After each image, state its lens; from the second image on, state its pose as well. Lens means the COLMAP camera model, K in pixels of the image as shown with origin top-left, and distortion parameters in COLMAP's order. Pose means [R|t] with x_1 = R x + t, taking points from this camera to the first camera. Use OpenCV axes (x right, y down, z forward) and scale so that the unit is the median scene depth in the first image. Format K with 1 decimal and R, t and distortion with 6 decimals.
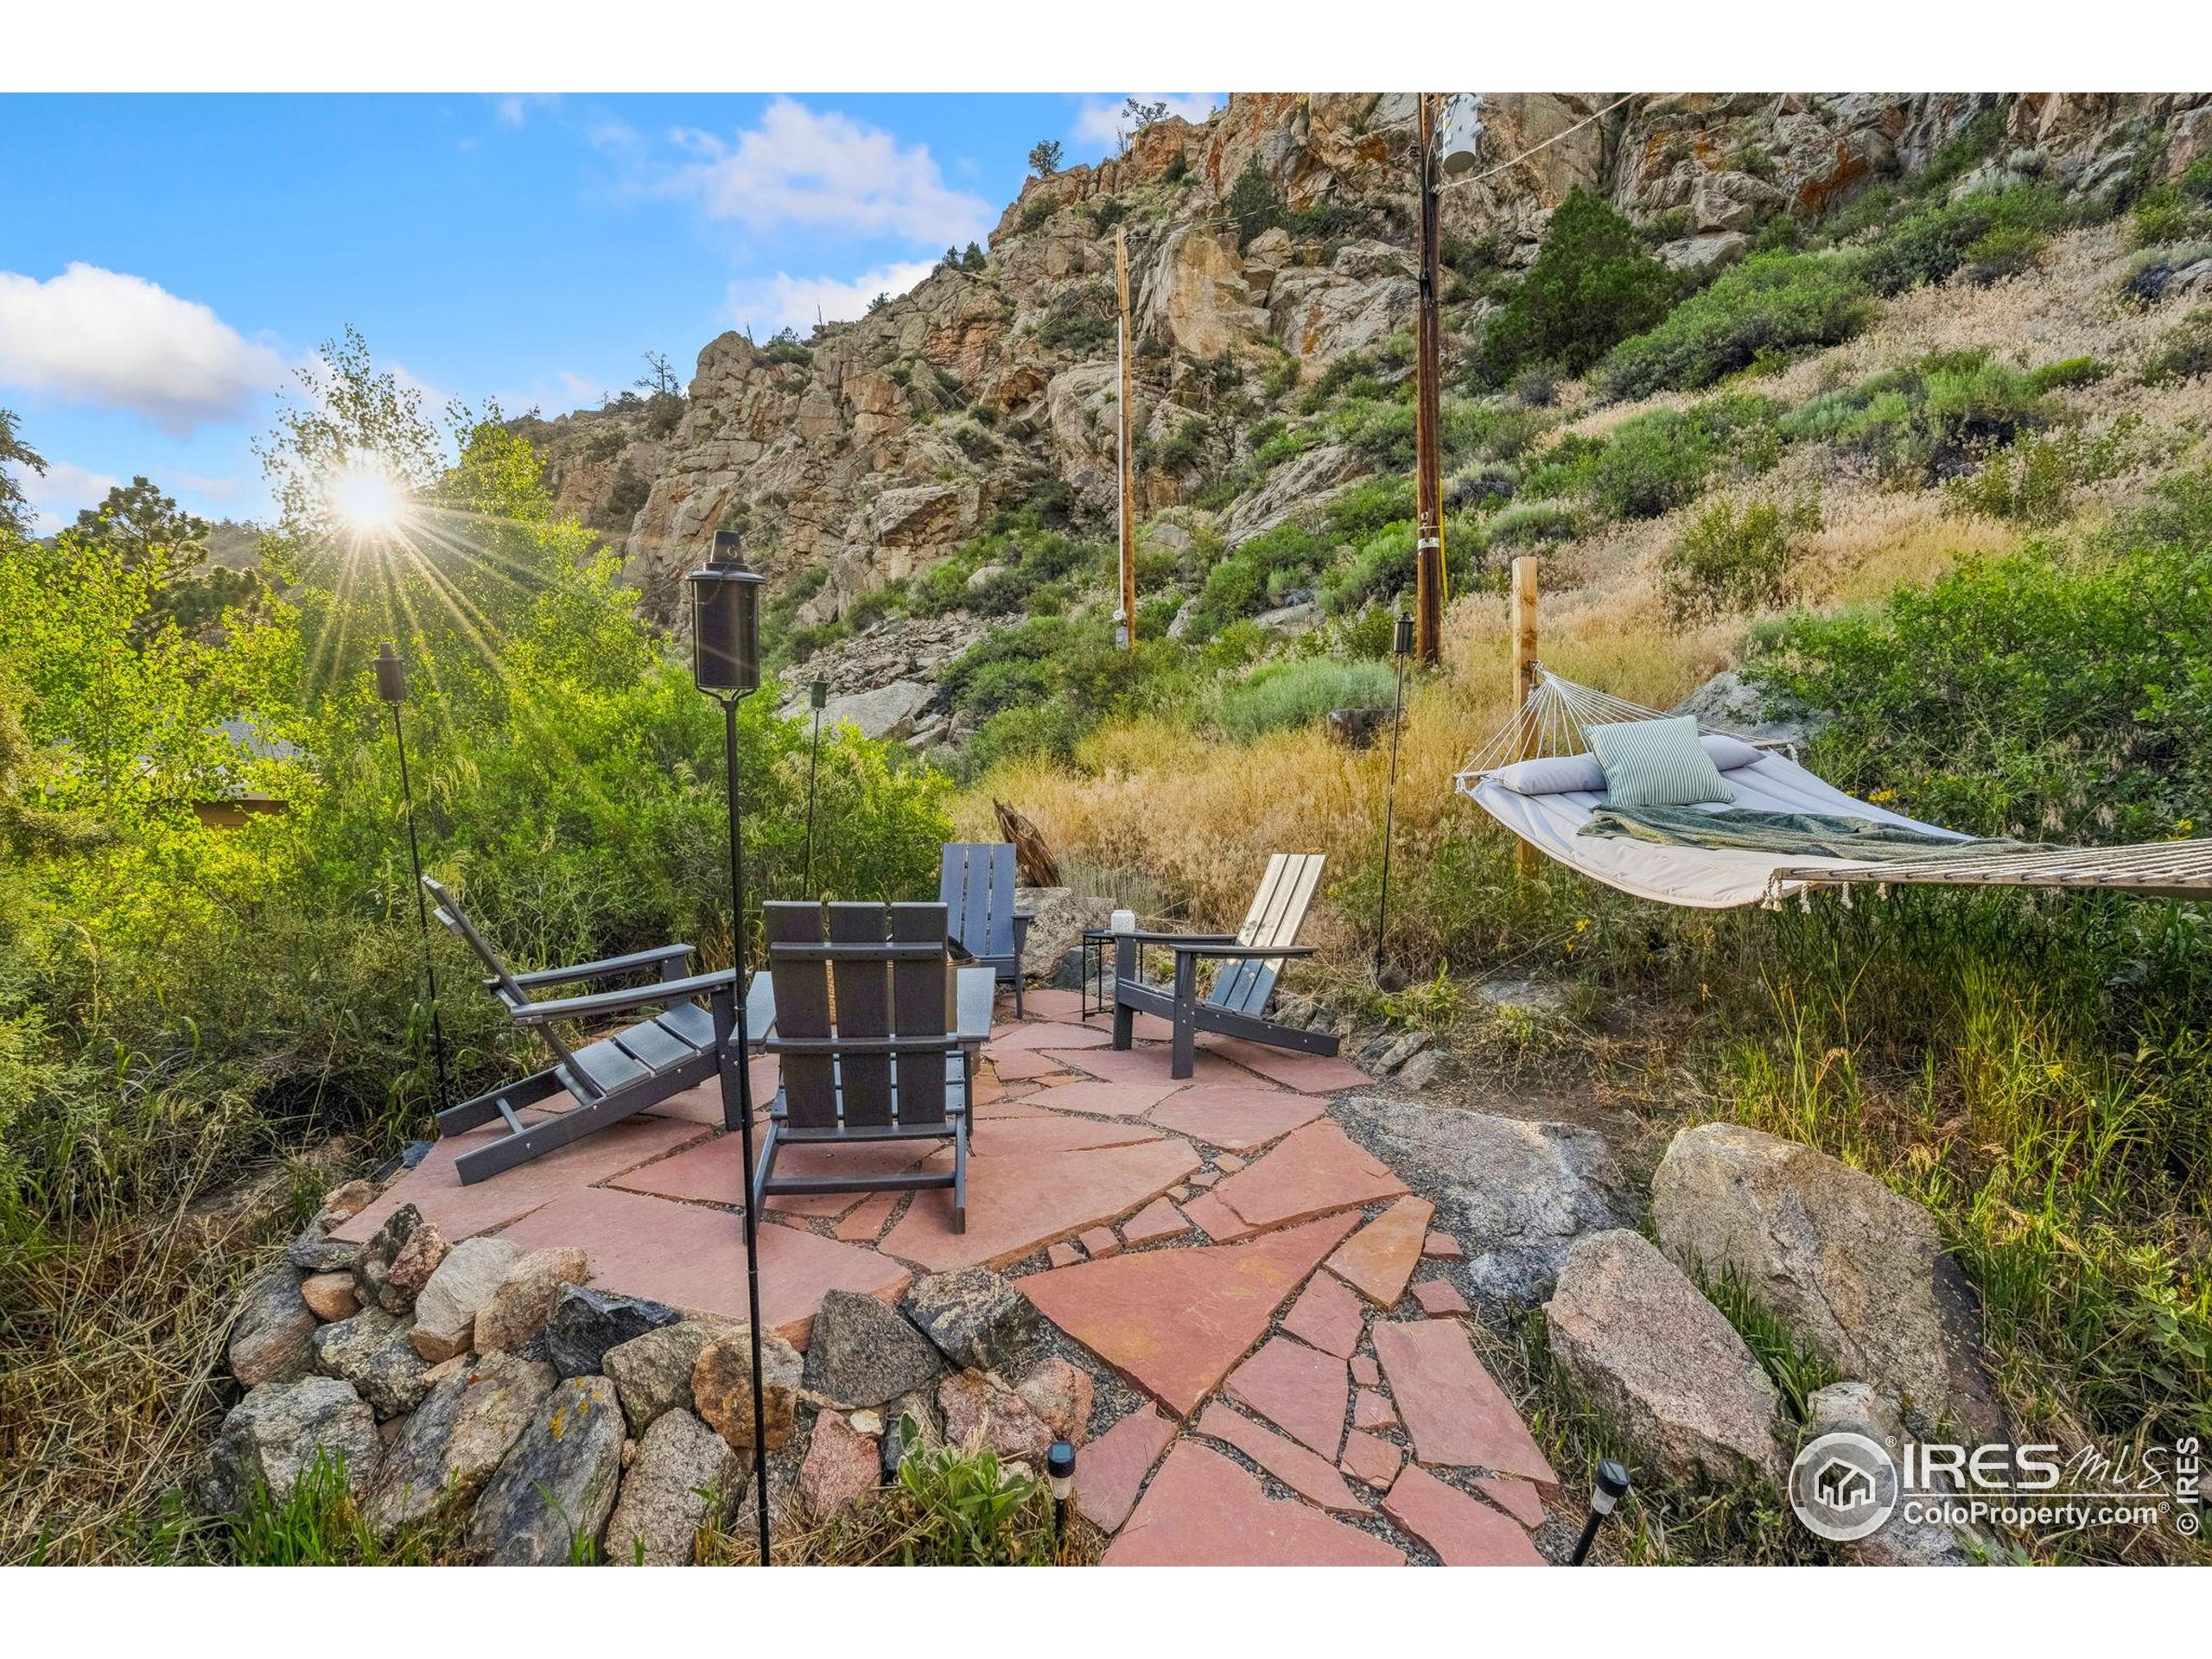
lens RADIAL K [[1007.3, 0, 1123.0], [0, 1007.3, 833.3], [0, 0, 1]] dist [-0.008910, 0.001037]
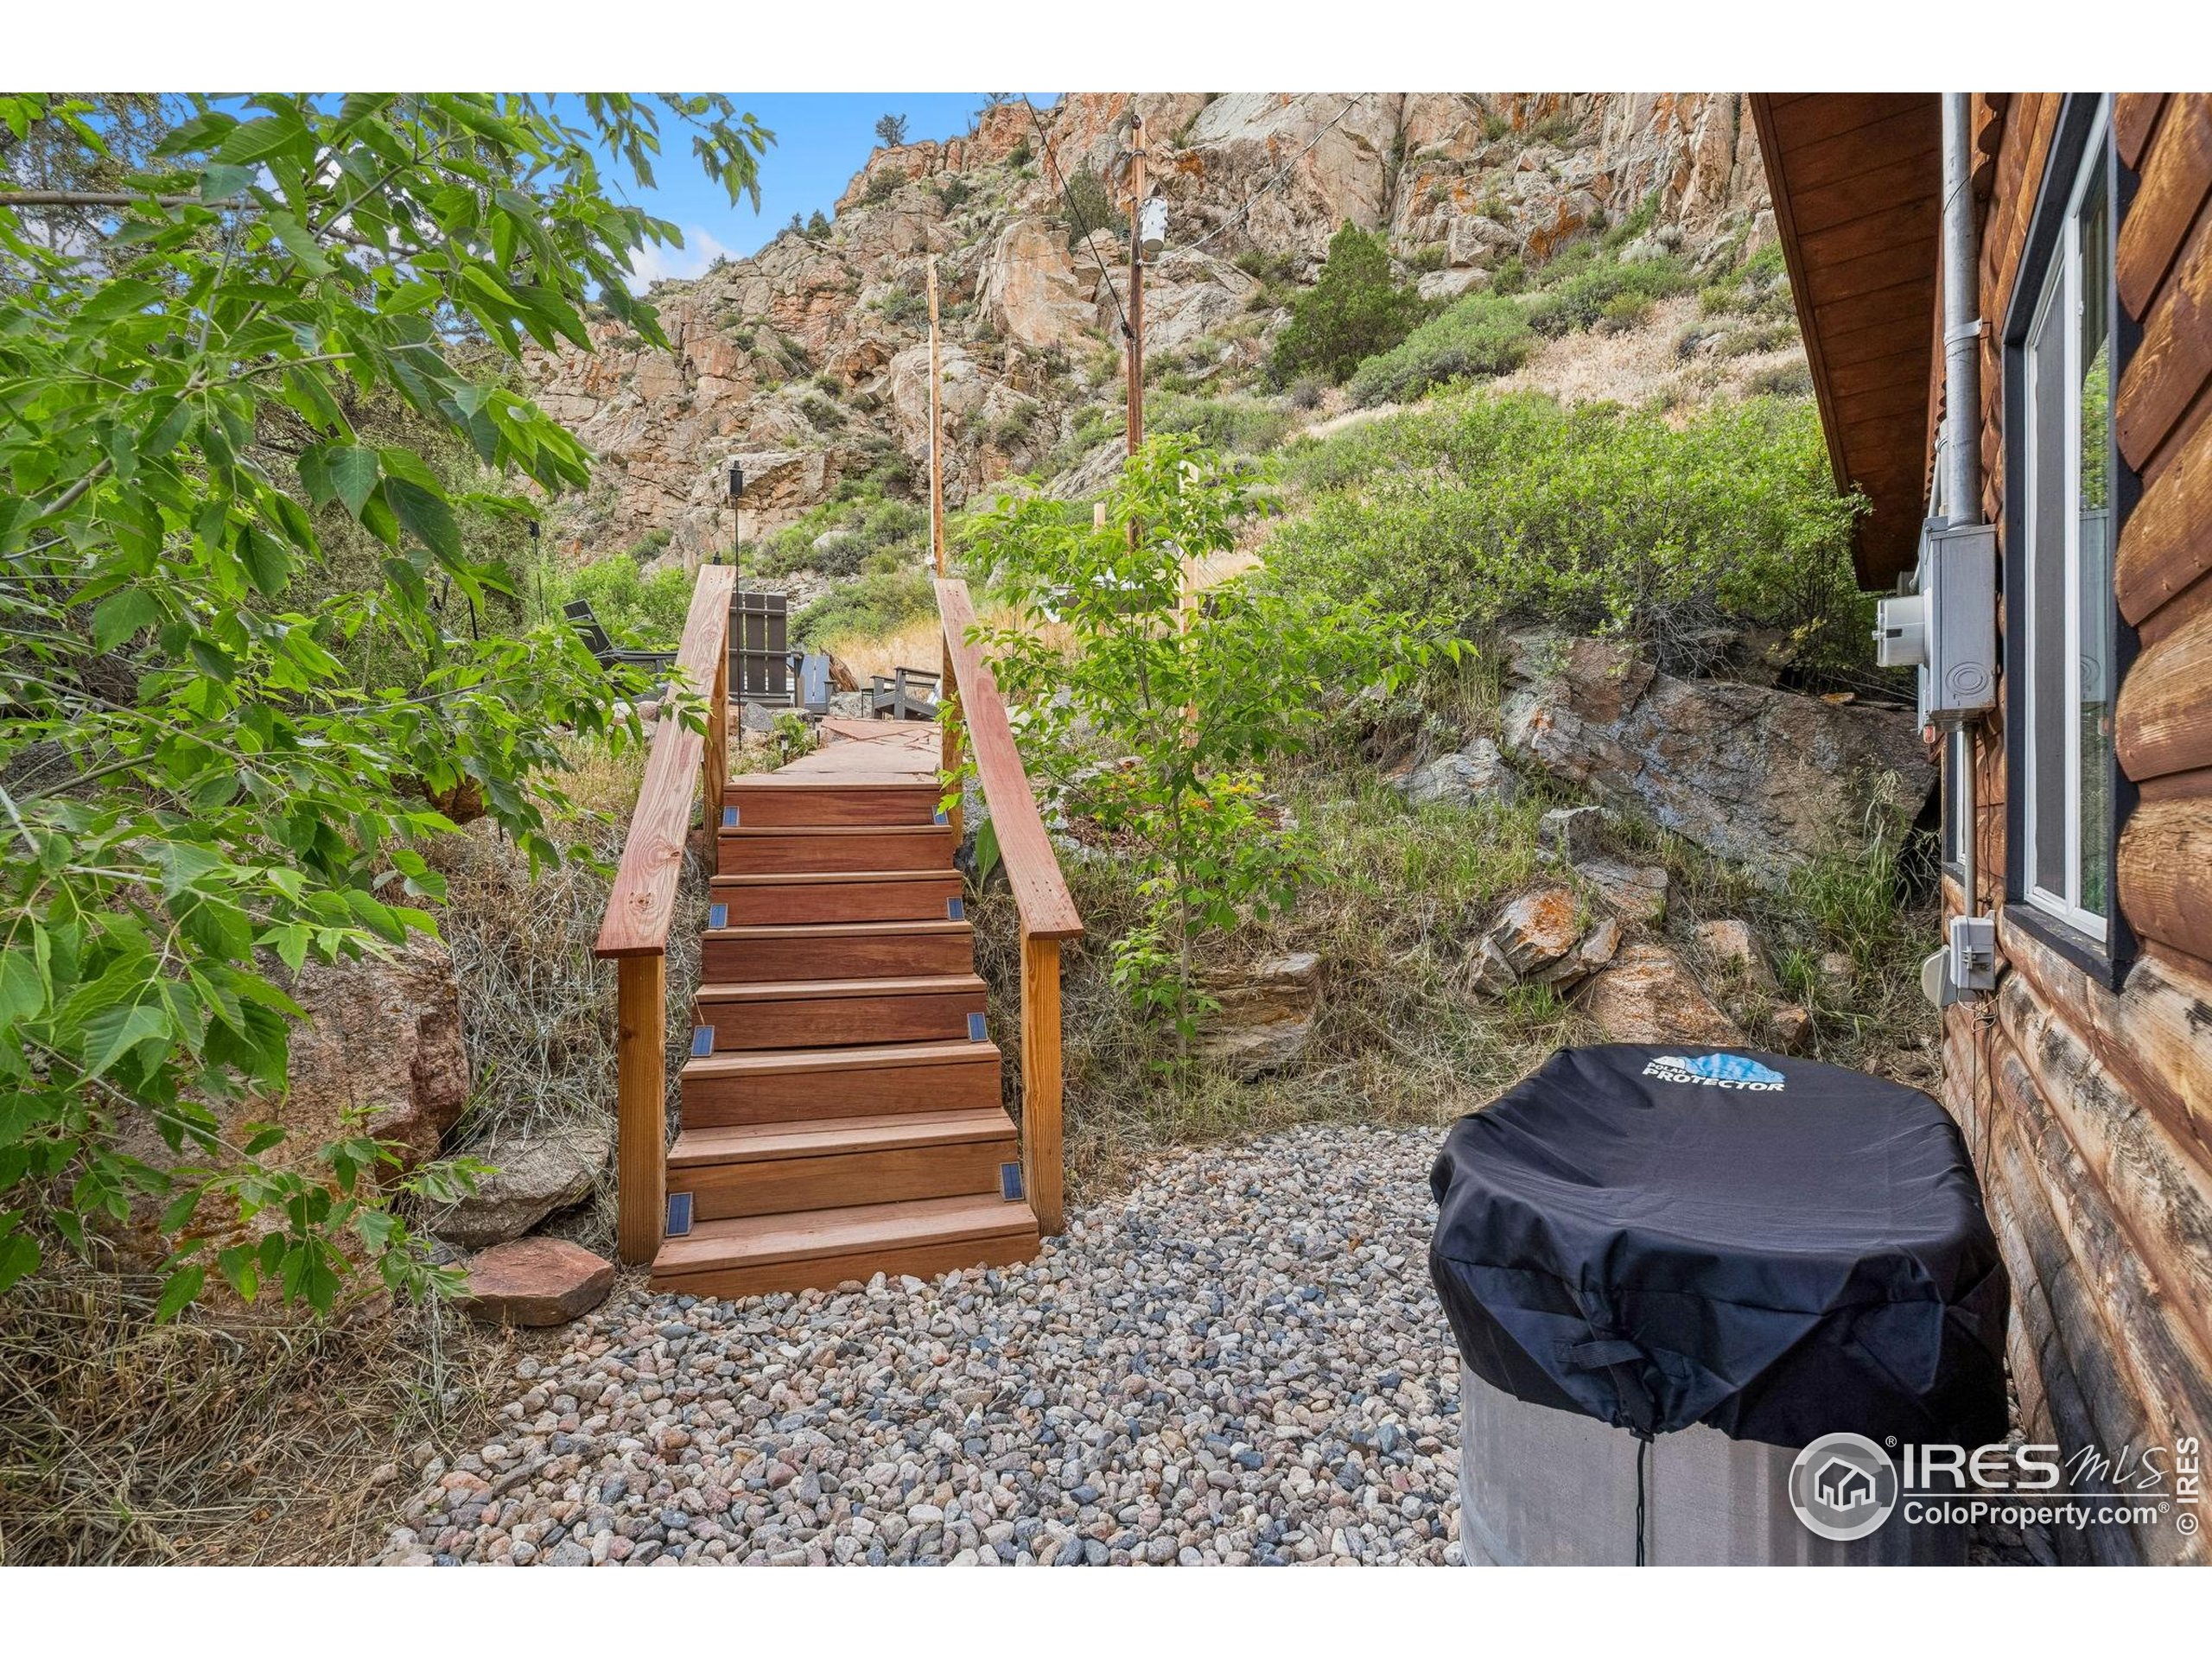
lens RADIAL K [[1007.3, 0, 1123.0], [0, 1007.3, 833.3], [0, 0, 1]] dist [-0.008910, 0.001037]
pose [[0.990079, -0.004618, 0.140438, 0.017414], [0.002028, 0.999825, 0.018584, 0.032730], [-0.140499, -0.018114, 0.989915, -0.093534]]
